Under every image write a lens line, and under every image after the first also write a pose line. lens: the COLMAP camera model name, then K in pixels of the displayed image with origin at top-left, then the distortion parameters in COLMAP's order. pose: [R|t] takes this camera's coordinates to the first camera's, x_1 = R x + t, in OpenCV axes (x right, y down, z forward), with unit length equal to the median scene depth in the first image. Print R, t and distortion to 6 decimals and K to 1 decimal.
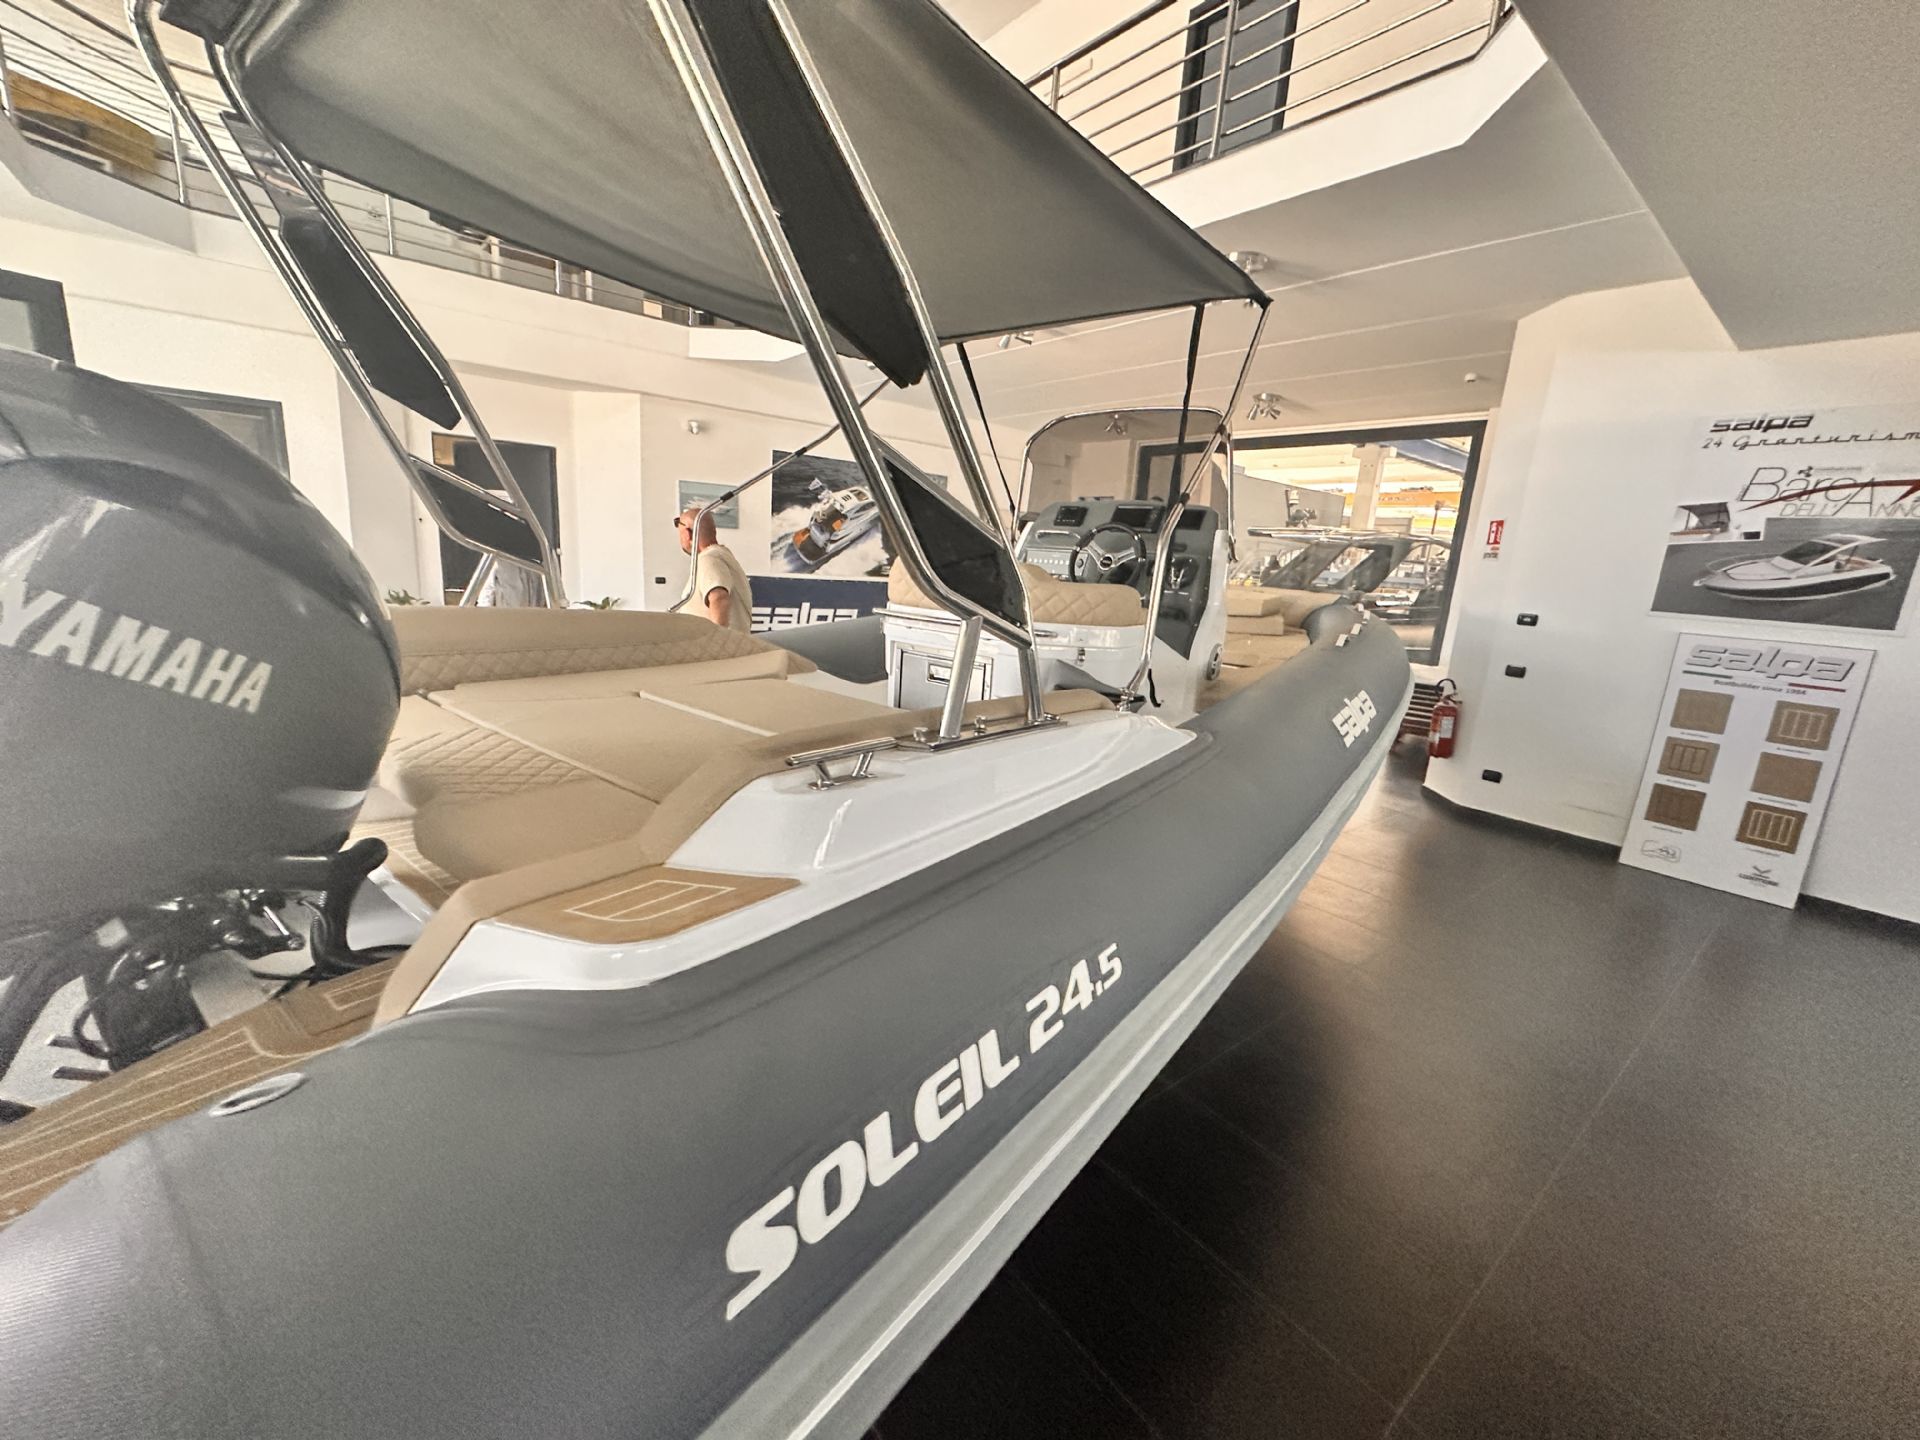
lens RADIAL K [[766.5, 0, 960.2], [0, 766.5, 717.0], [0, 0, 1]] dist [-0.001862, 0.000577]
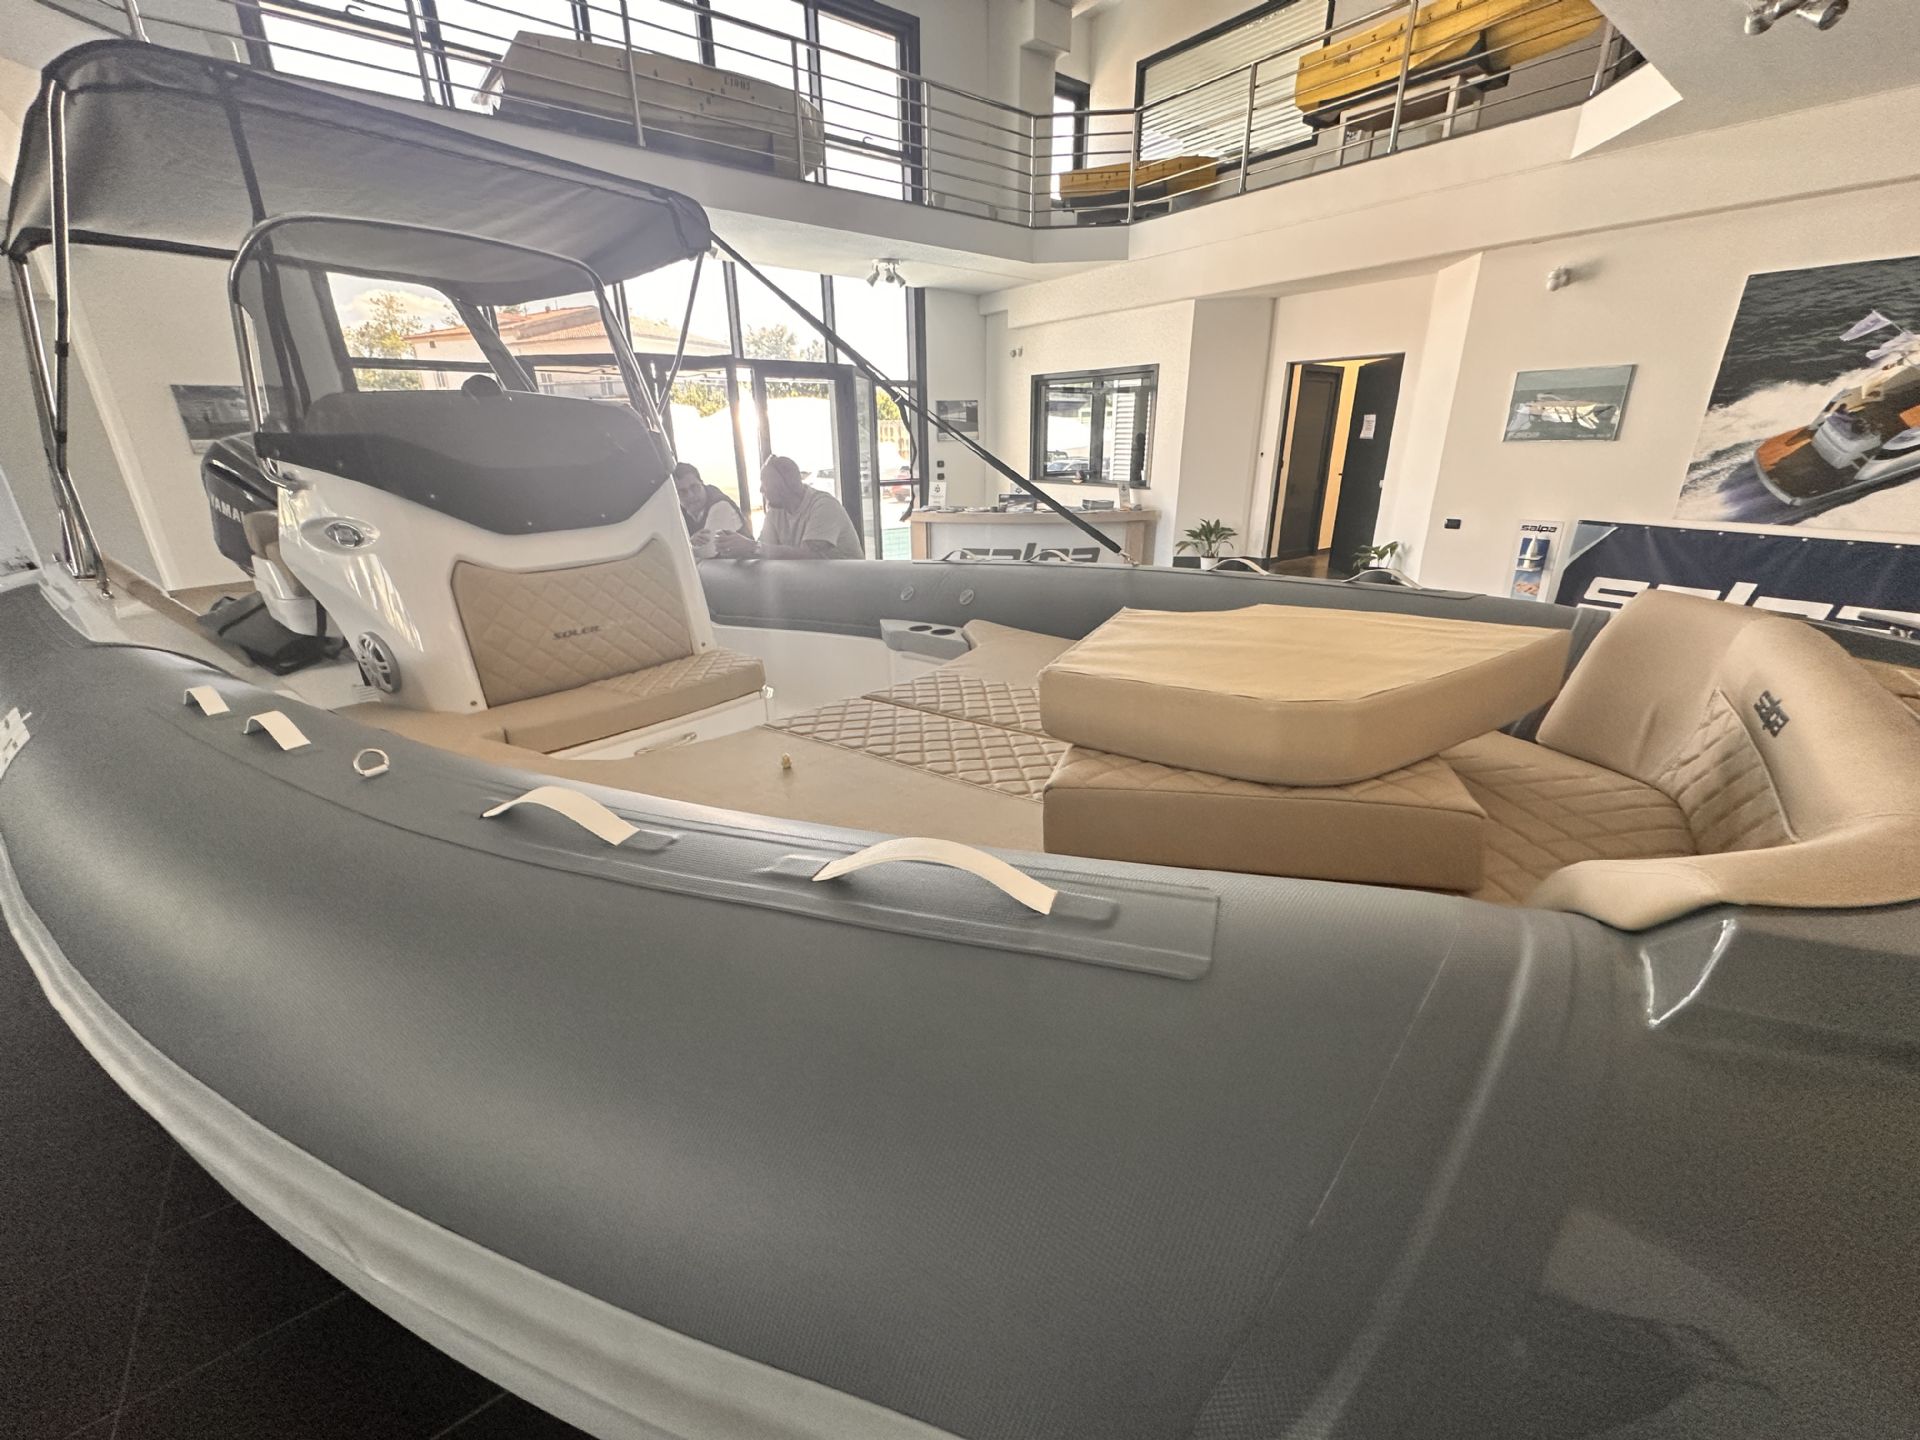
lens RADIAL K [[766.5, 0, 963.1], [0, 766.5, 721.5], [0, 0, 1]] dist [-0.001862, 0.000577]
pose [[-0.013465, 0.286850, -0.957881, 0.718337], [-0.204213, 0.936987, 0.283464, -0.231036], [0.978834, 0.199428, 0.045962, 1.120730]]
